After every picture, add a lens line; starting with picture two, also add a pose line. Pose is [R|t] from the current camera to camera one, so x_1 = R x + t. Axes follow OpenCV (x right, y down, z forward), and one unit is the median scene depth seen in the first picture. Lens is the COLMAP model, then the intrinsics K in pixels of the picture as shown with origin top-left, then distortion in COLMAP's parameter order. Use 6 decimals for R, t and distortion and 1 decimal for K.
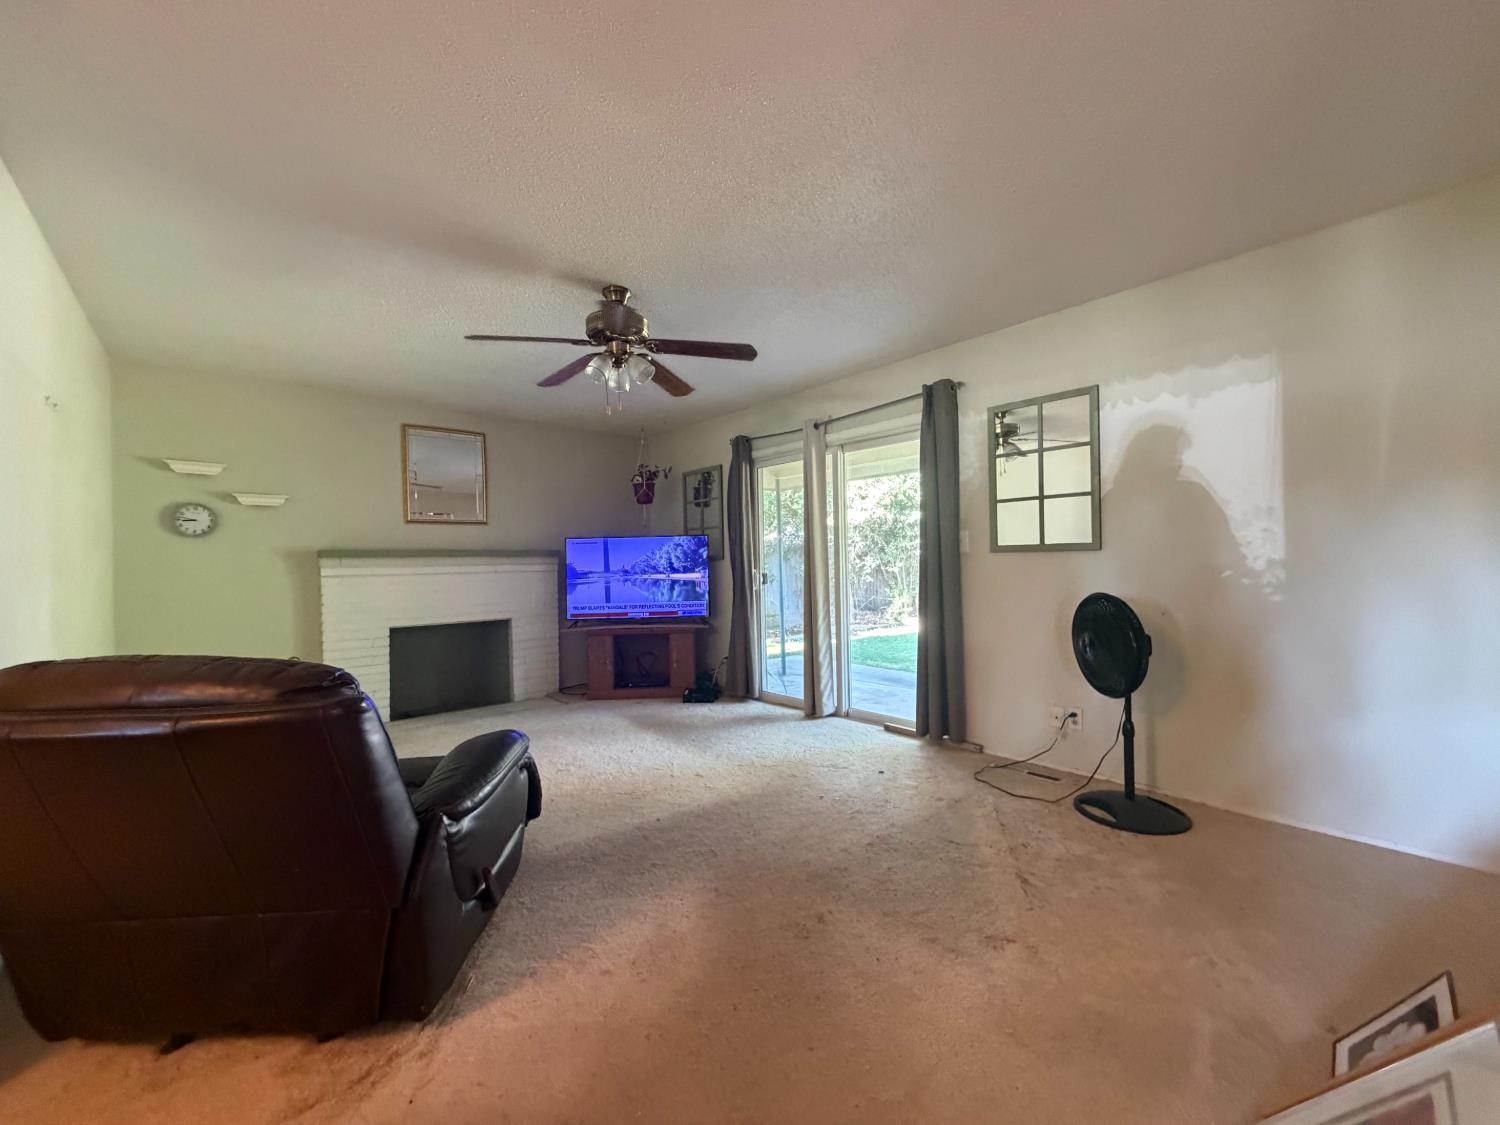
lens RADIAL K [[600.4, 0, 753.9], [0, 600.4, 555.8], [0, 0, 1]] dist [-0.000662, -0.000218]
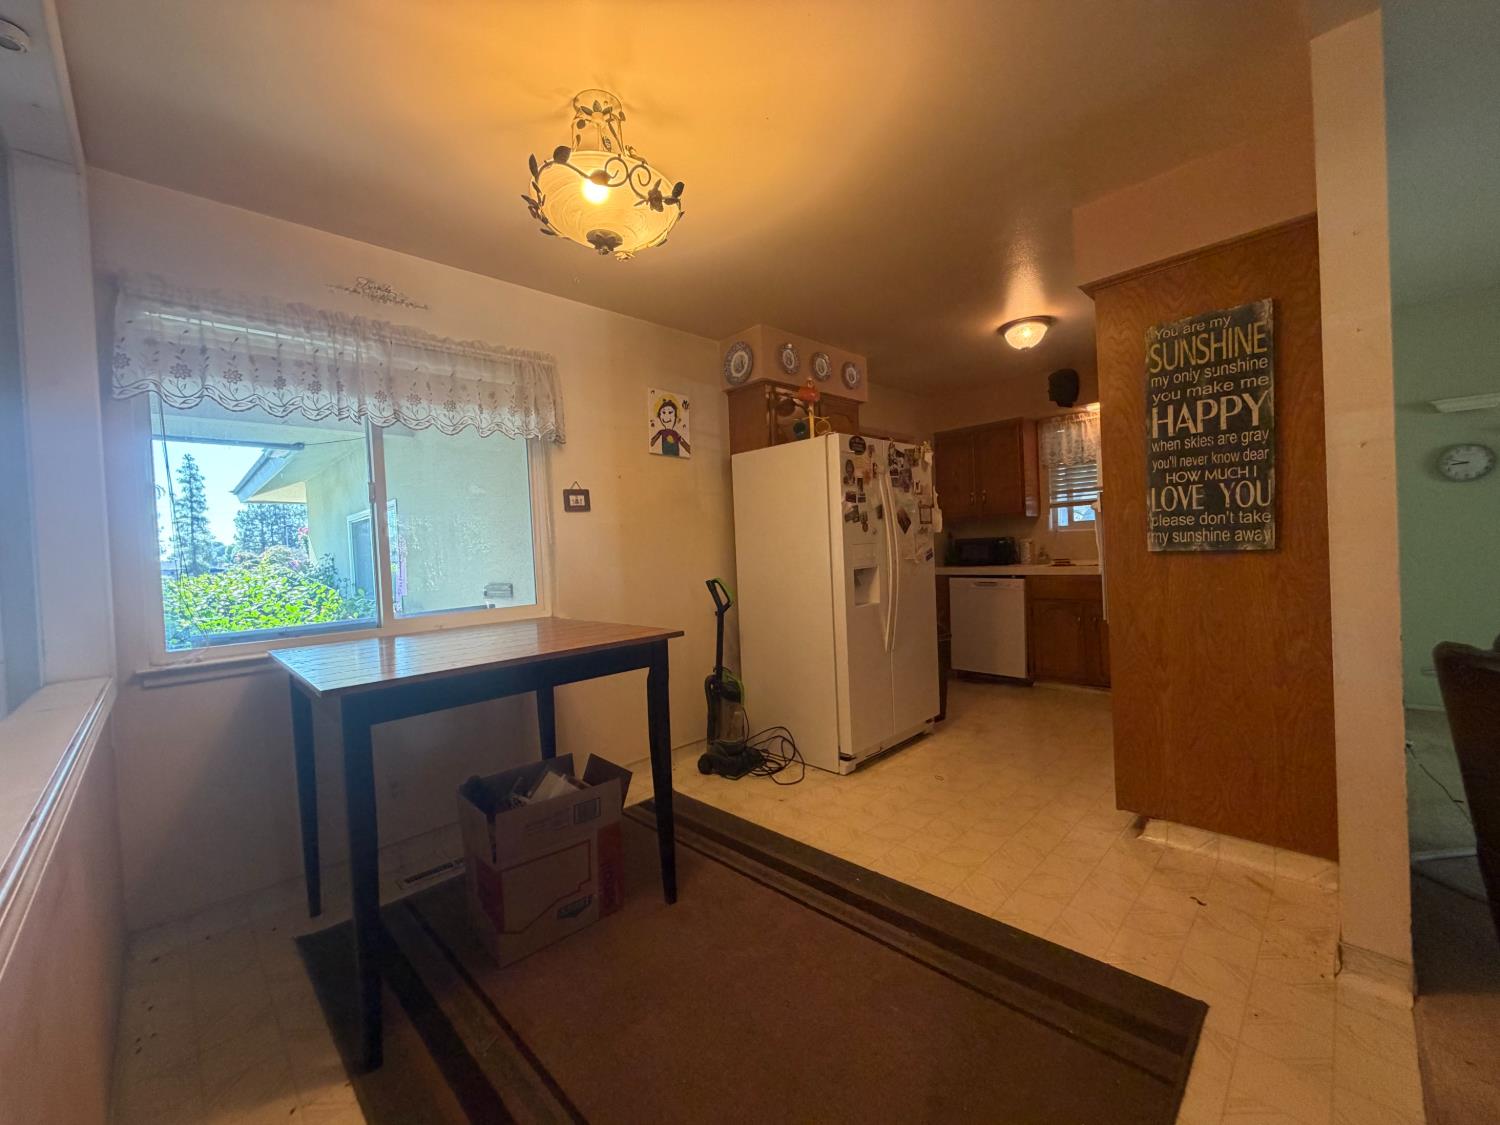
lens RADIAL K [[600.4, 0, 746.2], [0, 600.4, 559.7], [0, 0, 1]] dist [-0.000662, -0.000218]
pose [[0.044828, 0.033553, -0.998431, -0.073978], [0.056148, 0.997771, 0.036052, -0.006255], [0.997416, -0.057676, 0.042844, -0.104000]]
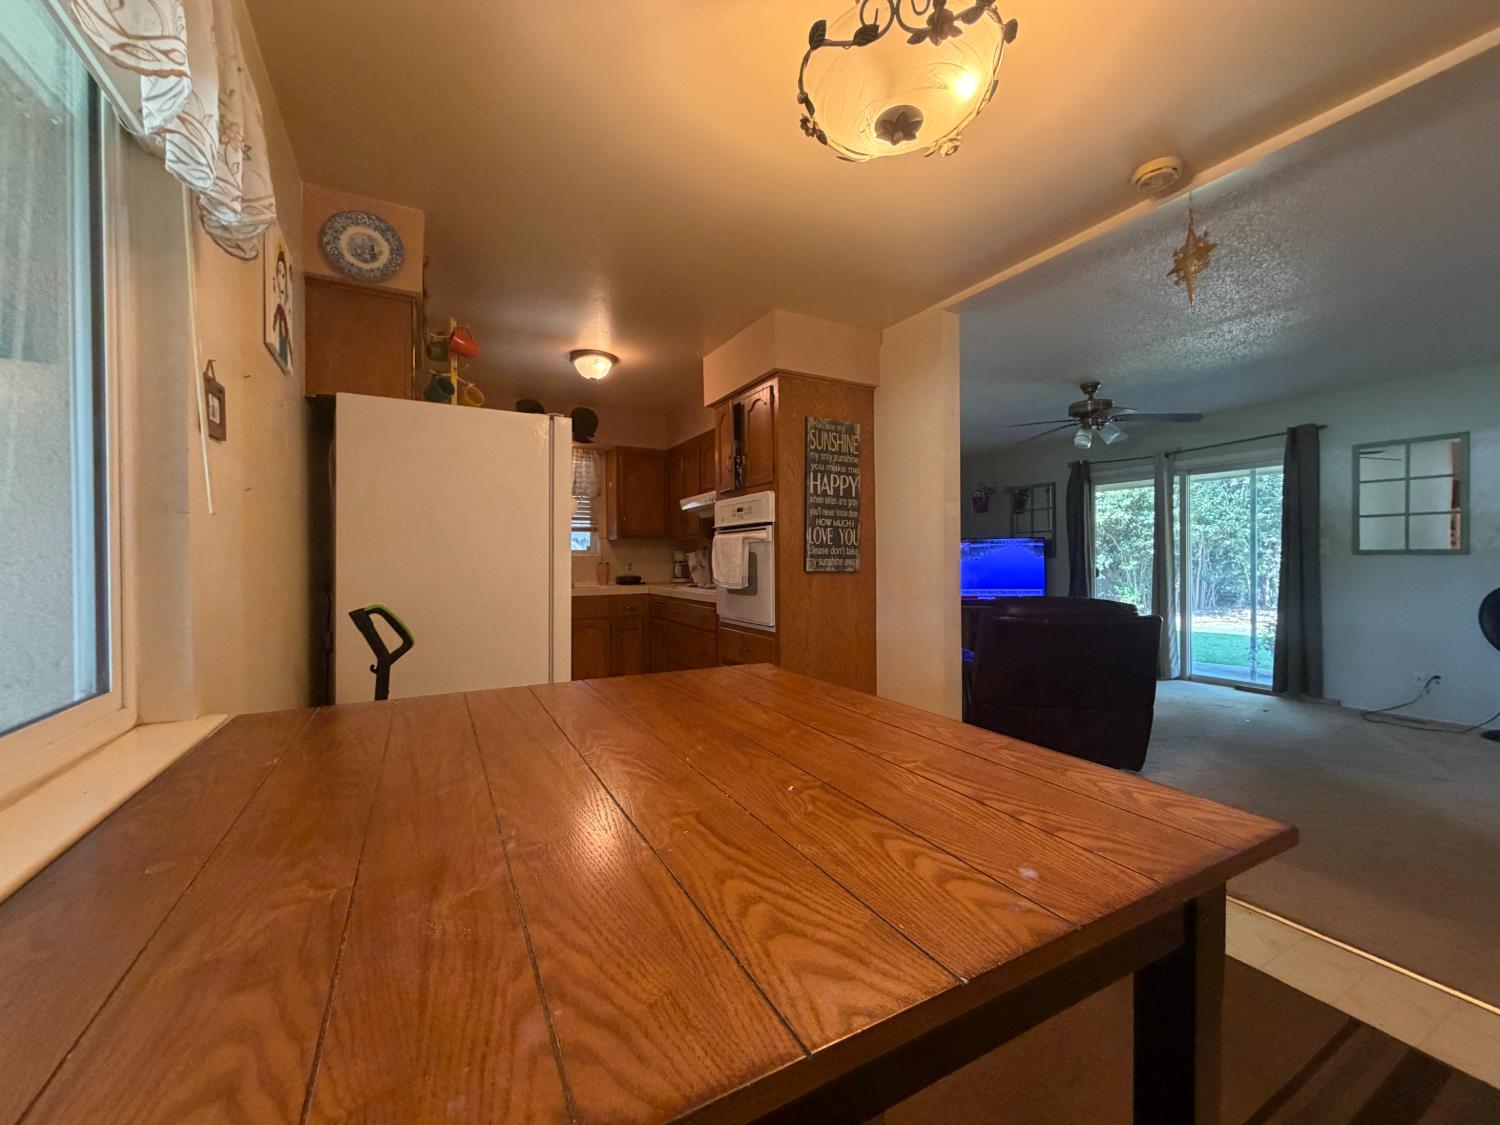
lens RADIAL K [[600.4, 0, 749.2], [0, 600.4, 555.4], [0, 0, 1]] dist [-0.000662, -0.000218]
pose [[0.973860, 0.013091, -0.226772, -0.475286], [-0.011429, 0.999897, 0.008638, -0.000293], [0.226862, -0.005820, 0.973910, -0.465820]]
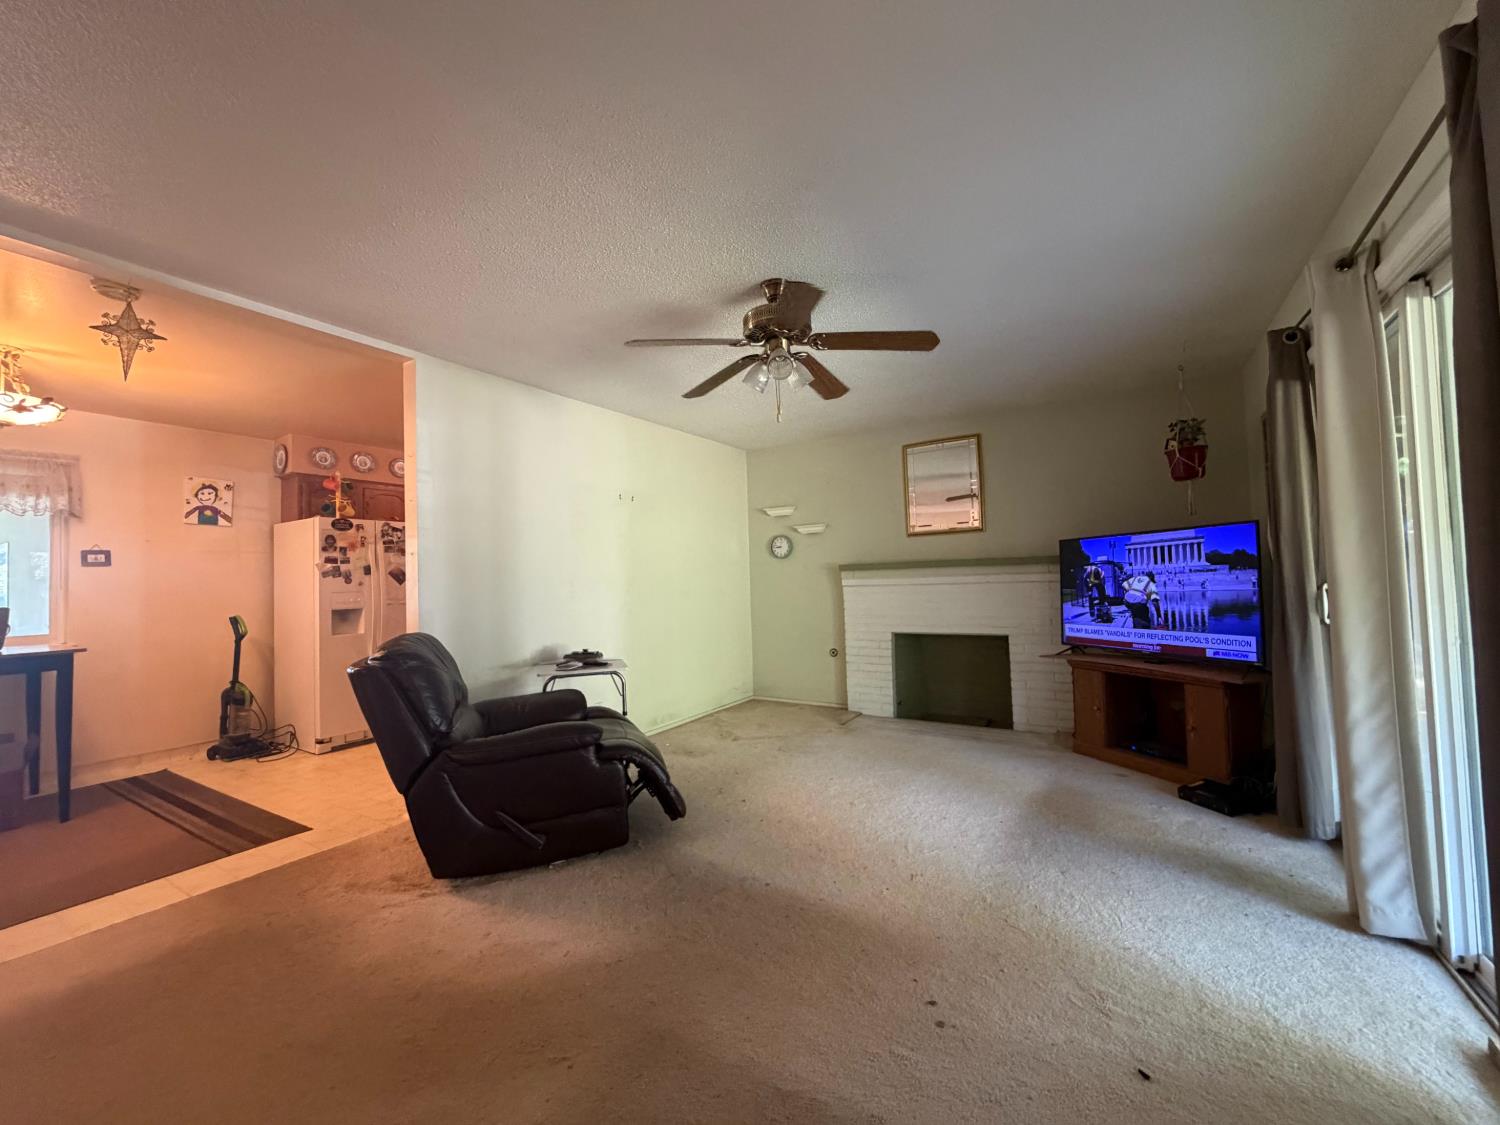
lens RADIAL K [[600.4, 0, 742.7], [0, 600.4, 561.1], [0, 0, 1]] dist [-0.000662, -0.000218]
pose [[0.268624, -0.023052, -0.962969, 0.404335], [0.035085, 0.999284, -0.014134, -0.006453], [0.962606, -0.029989, 0.269241, 0.454007]]
